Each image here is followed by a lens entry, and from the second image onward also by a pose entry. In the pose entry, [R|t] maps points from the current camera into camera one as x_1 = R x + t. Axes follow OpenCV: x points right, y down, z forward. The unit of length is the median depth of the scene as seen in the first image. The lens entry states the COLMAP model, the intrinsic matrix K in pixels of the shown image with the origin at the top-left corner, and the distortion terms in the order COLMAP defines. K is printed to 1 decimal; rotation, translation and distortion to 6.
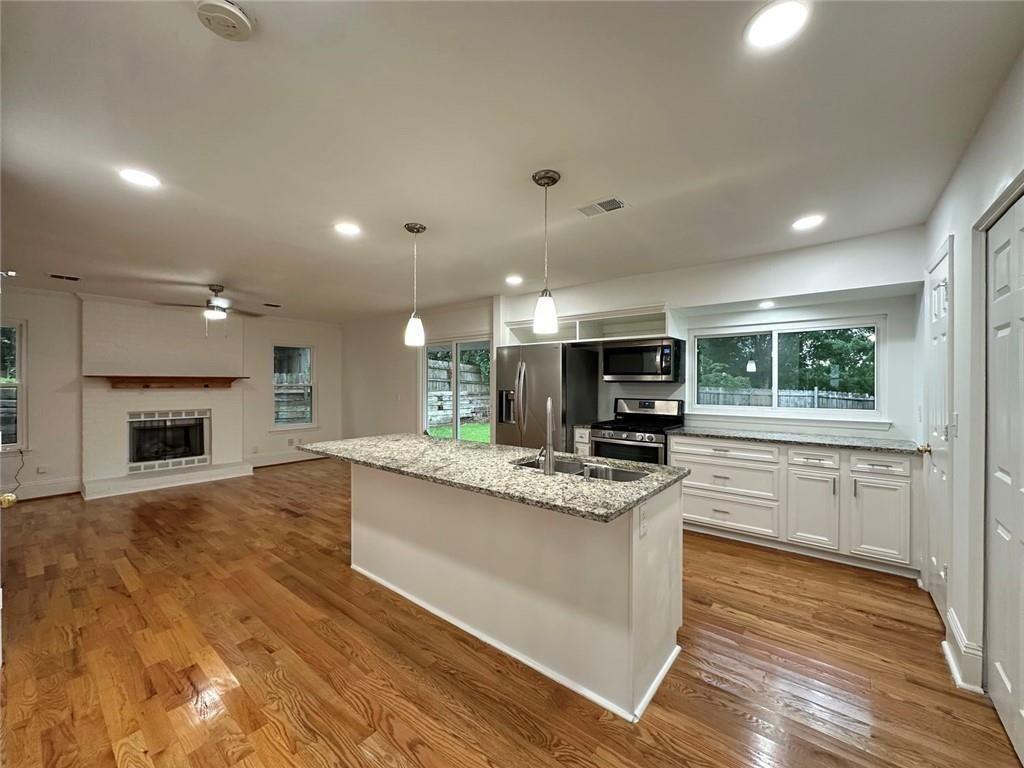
lens RADIAL K [[406.6, 0, 514.2], [0, 406.6, 387.7], [0, 0, 1]] dist [0.001063, -0.000114]
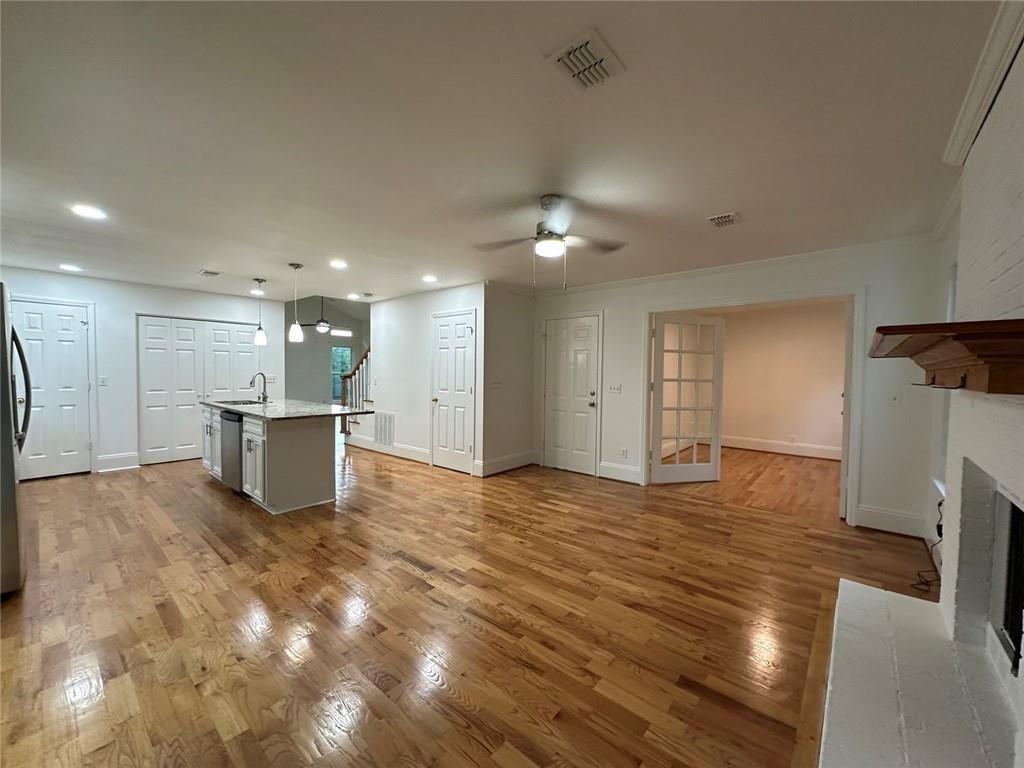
lens RADIAL K [[407.2, 0, 510.4], [0, 407.2, 385.4], [0, 0, 1]] dist [-0.001714, -0.000148]
pose [[-0.999463, -0.013118, 0.030025, -0.597365], [-0.011737, 0.998885, 0.045733, -0.008815], [-0.030591, 0.045356, -0.998502, 1.359901]]
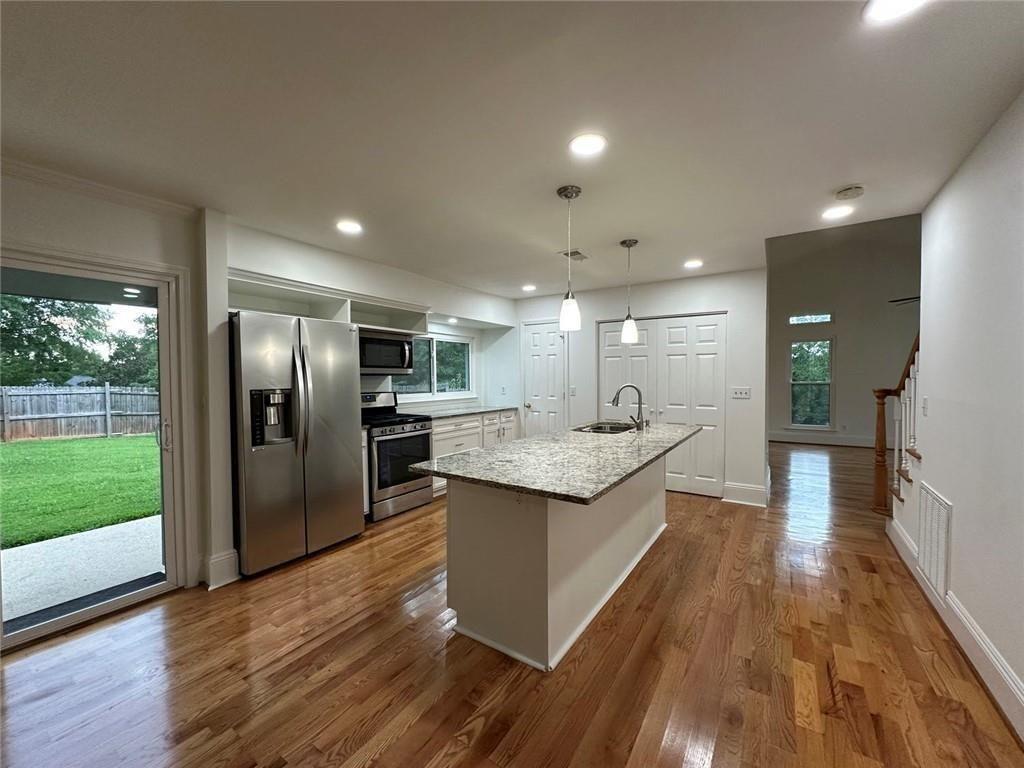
lens RADIAL K [[406.6, 0, 514.2], [0, 406.6, 387.7], [0, 0, 1]] dist [0.001063, -0.000114]
pose [[-0.094430, -0.029990, 0.995080, -0.584055], [0.017448, 0.999343, 0.031774, -0.006851], [-0.995379, 0.020363, -0.093844, 0.645118]]
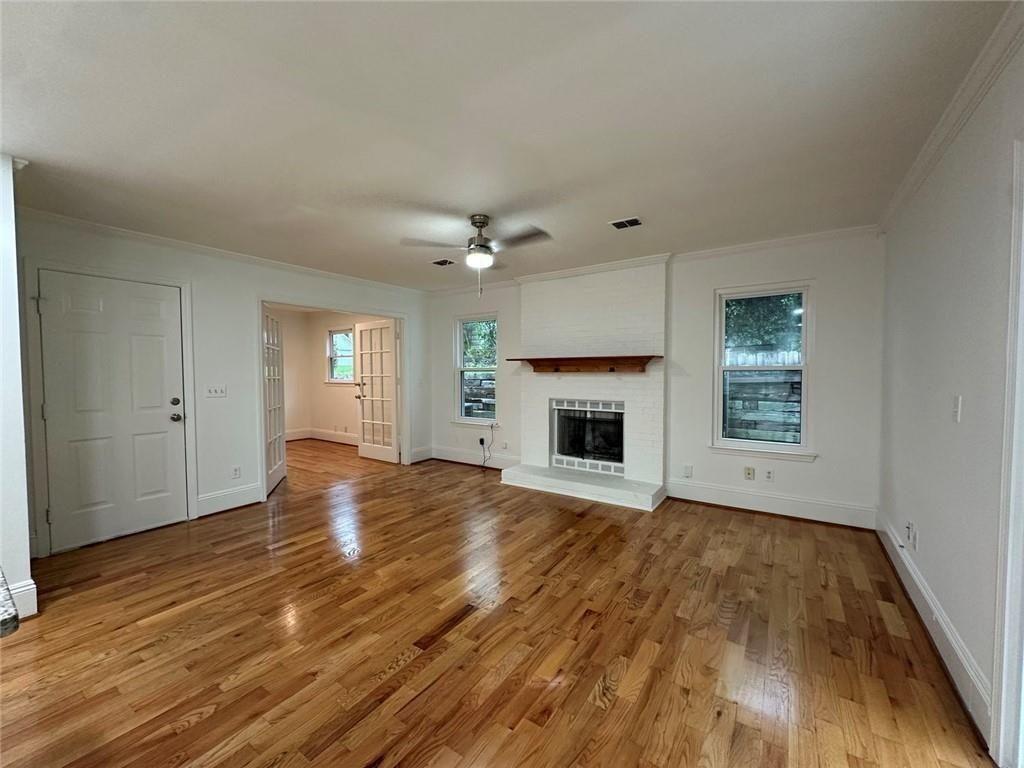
lens RADIAL K [[407.2, 0, 510.4], [0, 407.2, 385.4], [0, 0, 1]] dist [-0.001714, -0.000148]
pose [[0.076395, 0.034250, -0.996489, -0.051149], [-0.005526, 0.999409, 0.033927, 0.000717], [0.997062, 0.002915, 0.076539, 0.856189]]
